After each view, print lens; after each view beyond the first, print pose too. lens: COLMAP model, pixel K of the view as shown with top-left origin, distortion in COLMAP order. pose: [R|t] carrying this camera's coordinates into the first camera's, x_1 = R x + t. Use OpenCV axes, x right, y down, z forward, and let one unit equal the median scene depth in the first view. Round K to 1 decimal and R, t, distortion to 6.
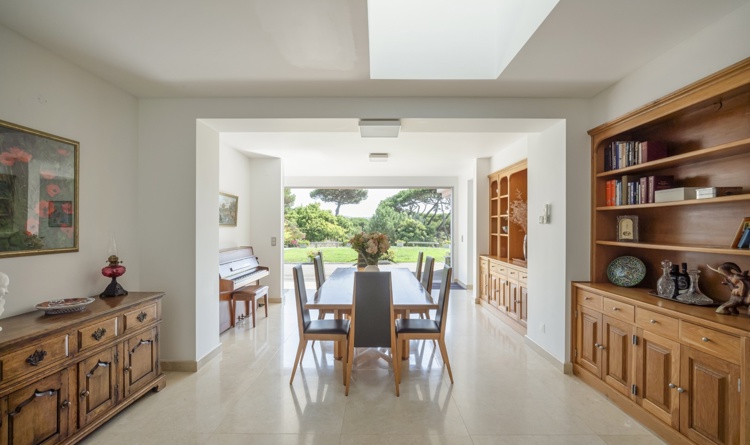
lens RADIAL K [[326.0, 0, 375.7], [0, 326.0, 223.6], [0, 0, 1]] dist [-0.010352, 0.004215]
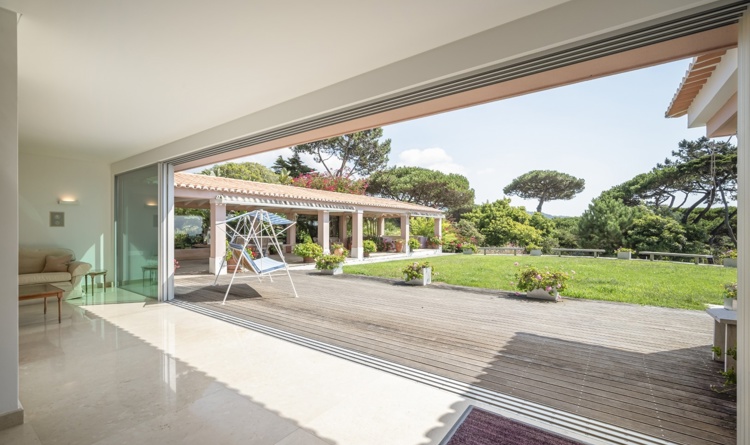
lens RADIAL K [[330.2, 0, 377.4], [0, 330.2, 224.6], [0, 0, 1]] dist [-0.003311, 0.000548]
pose [[0.816973, -0.007111, -0.576632, 0.230994], [0.004987, 0.999974, -0.005265, 0.029343], [0.576654, 0.001426, 0.816987, 0.939164]]
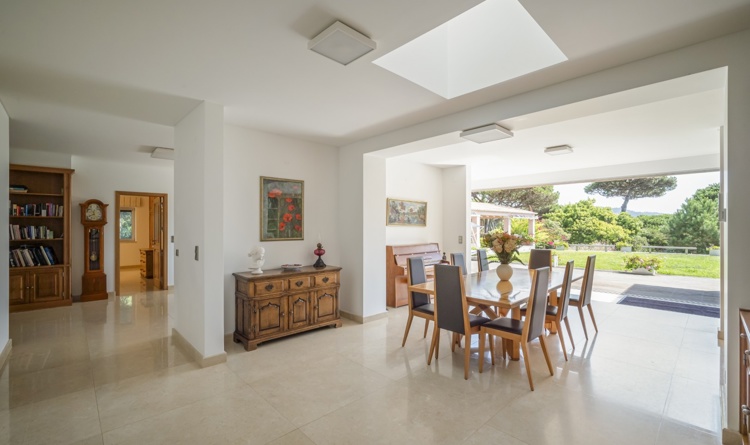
lens RADIAL K [[330.2, 0, 377.4], [0, 330.2, 224.6], [0, 0, 1]] dist [-0.003311, 0.000548]
pose [[0.702195, -0.006215, -0.711958, 0.295434], [0.007752, 0.999969, -0.001084, 0.001618], [0.711943, -0.004758, 0.702221, -0.006537]]
